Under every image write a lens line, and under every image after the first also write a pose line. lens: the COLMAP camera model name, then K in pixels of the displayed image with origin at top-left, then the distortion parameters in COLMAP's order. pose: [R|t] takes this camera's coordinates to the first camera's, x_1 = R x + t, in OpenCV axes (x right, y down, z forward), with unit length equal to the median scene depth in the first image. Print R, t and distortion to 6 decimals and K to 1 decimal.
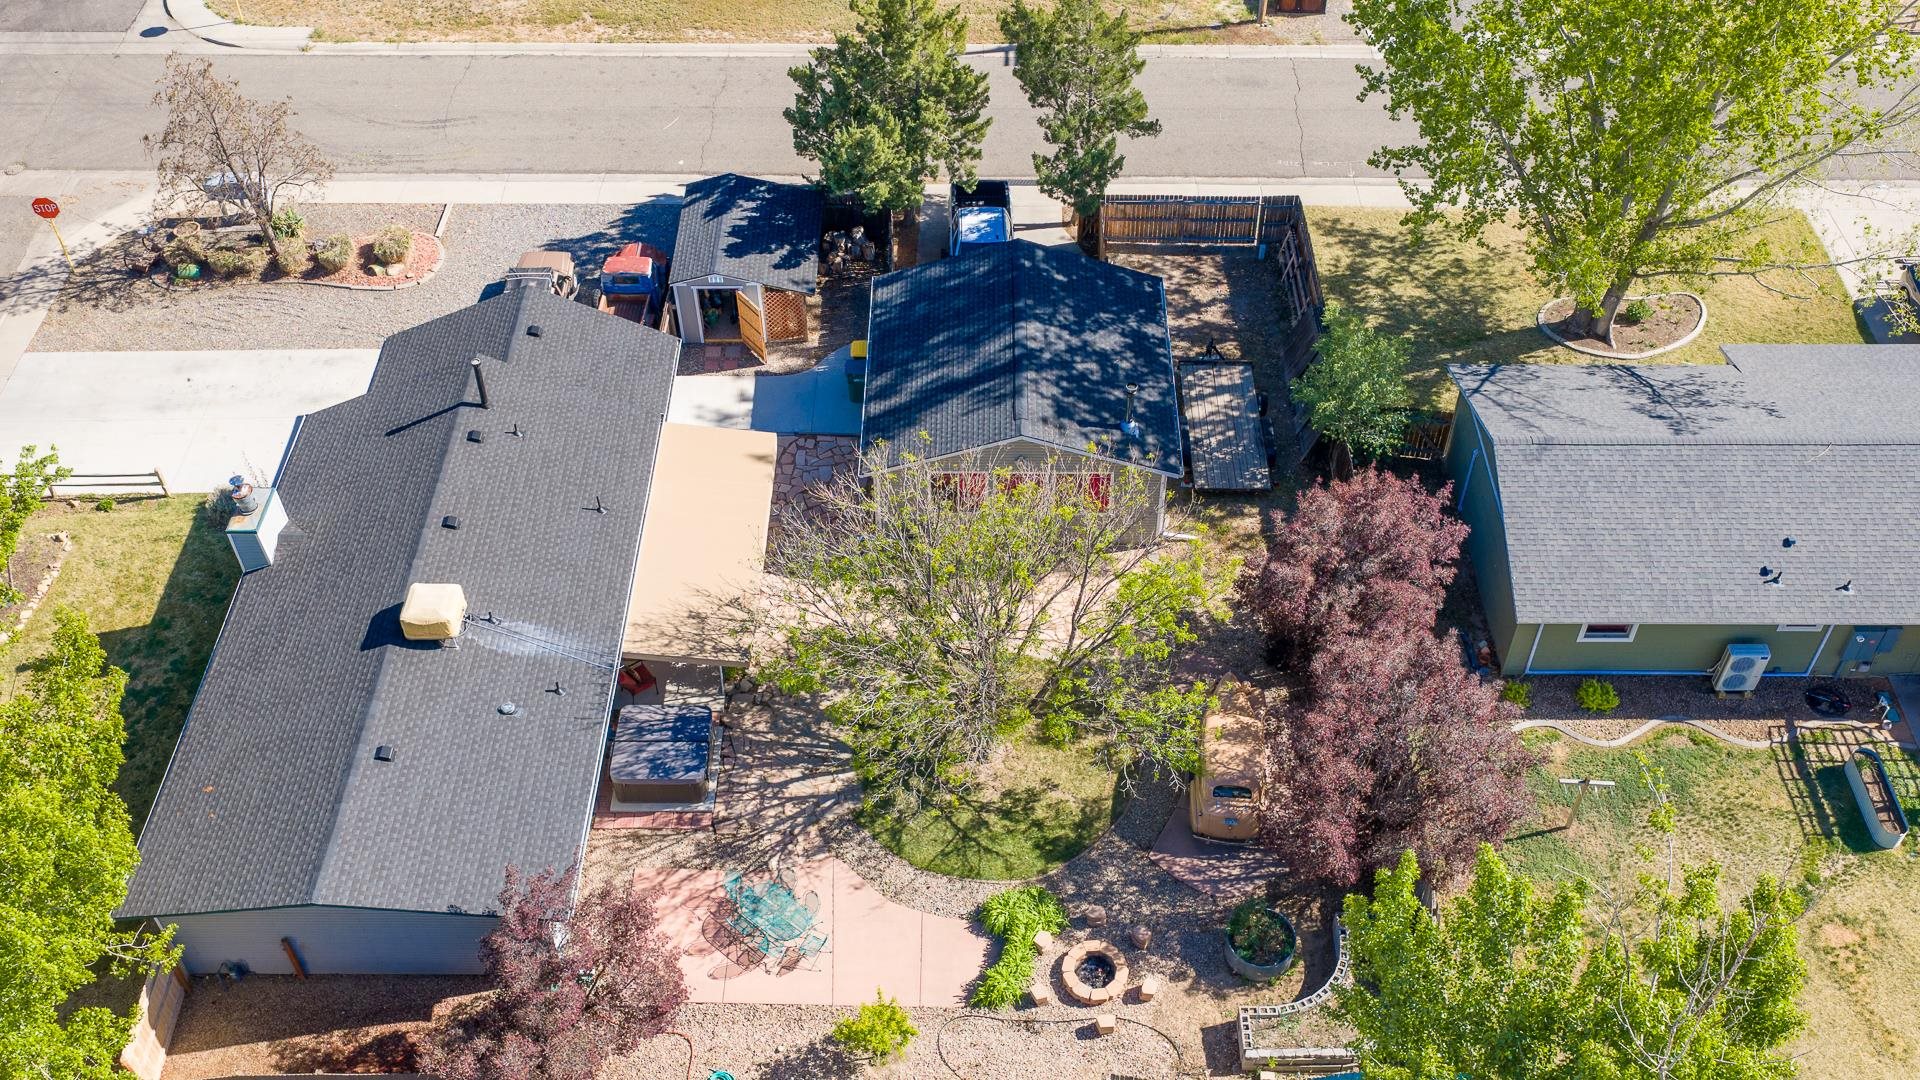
lens RADIAL K [[1746.1, 0, 967.8], [0, 1746.1, 607.6], [0, 0, 1]] dist [0.008825, -0.012760]
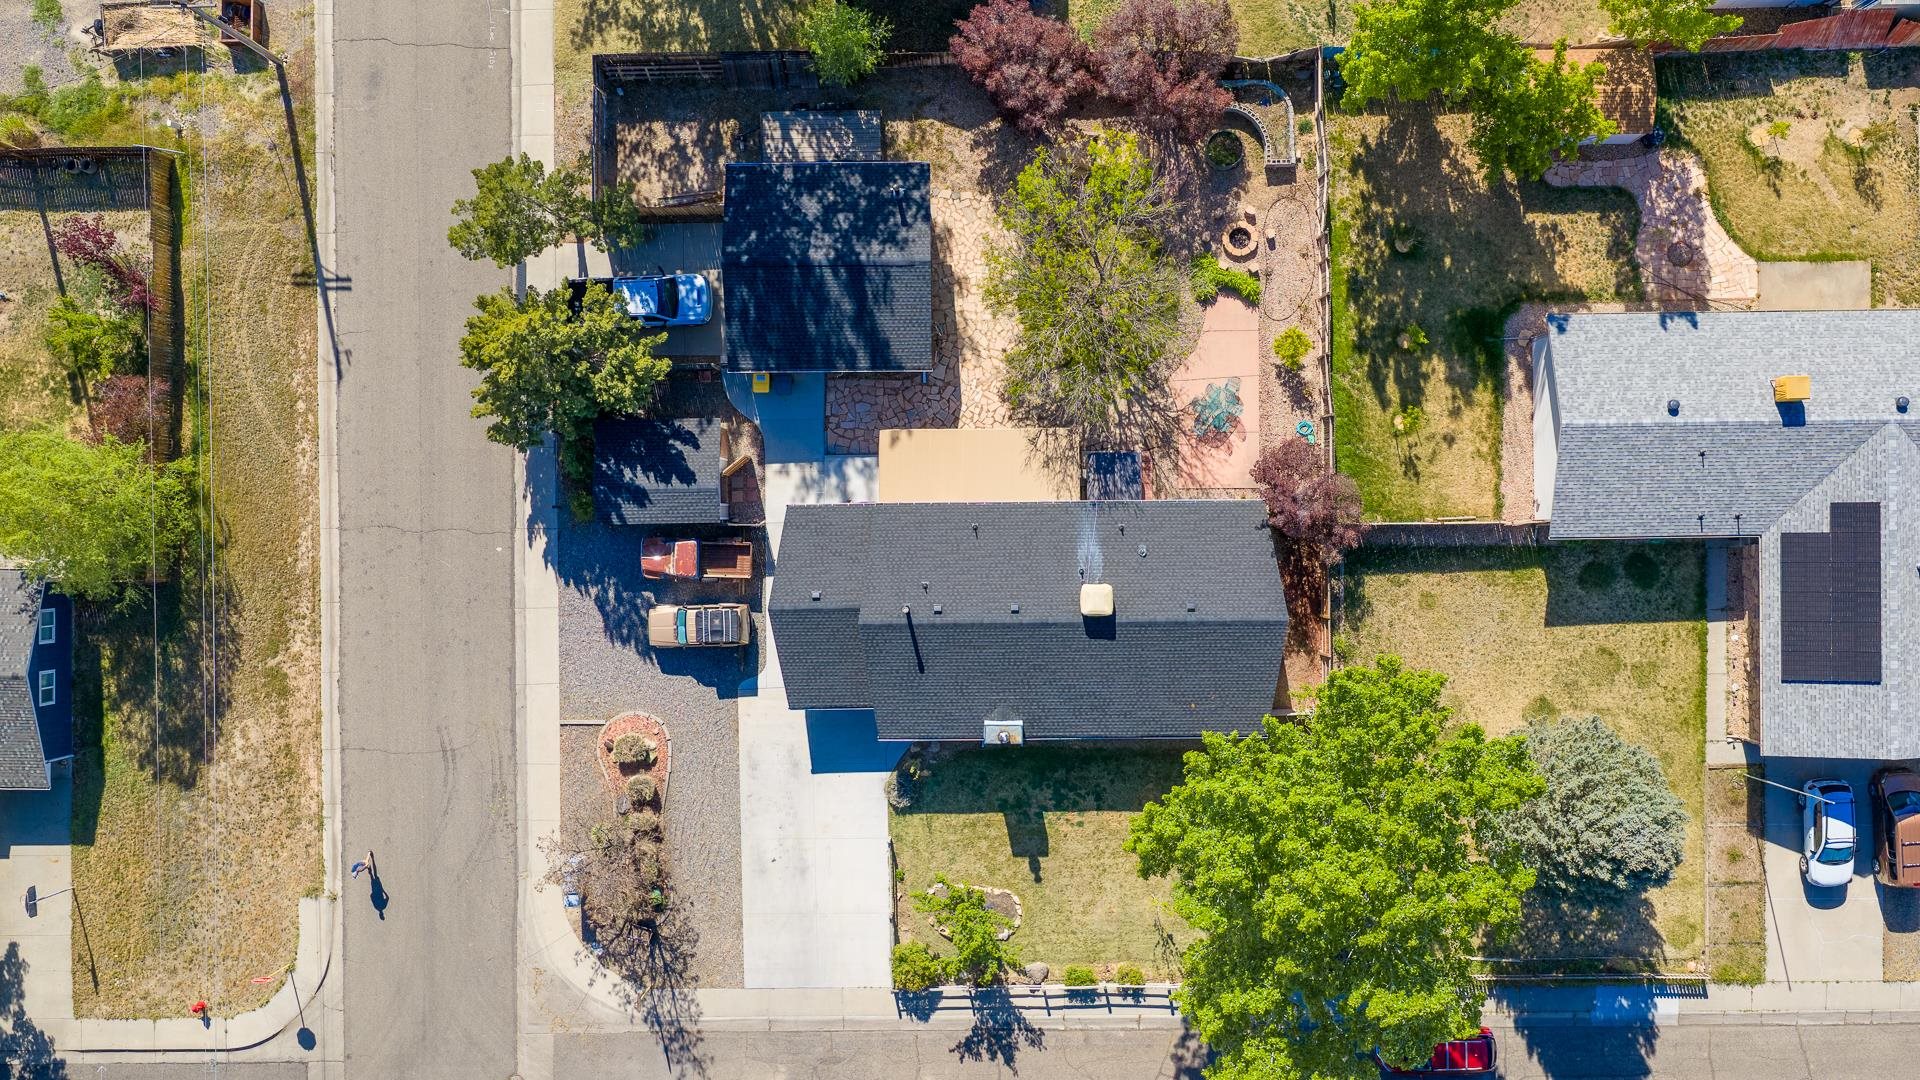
lens RADIAL K [[1590.0, 0, 967.8], [0, 1590.0, 543.3], [0, 0, 1]] dist [0.004526, -0.014189]
pose [[-0.014625, -0.999893, -0.000528, -0.190802], [0.751894, -0.011346, 0.659186, -0.874852], [-0.659121, 0.009244, 0.751980, -0.080869]]
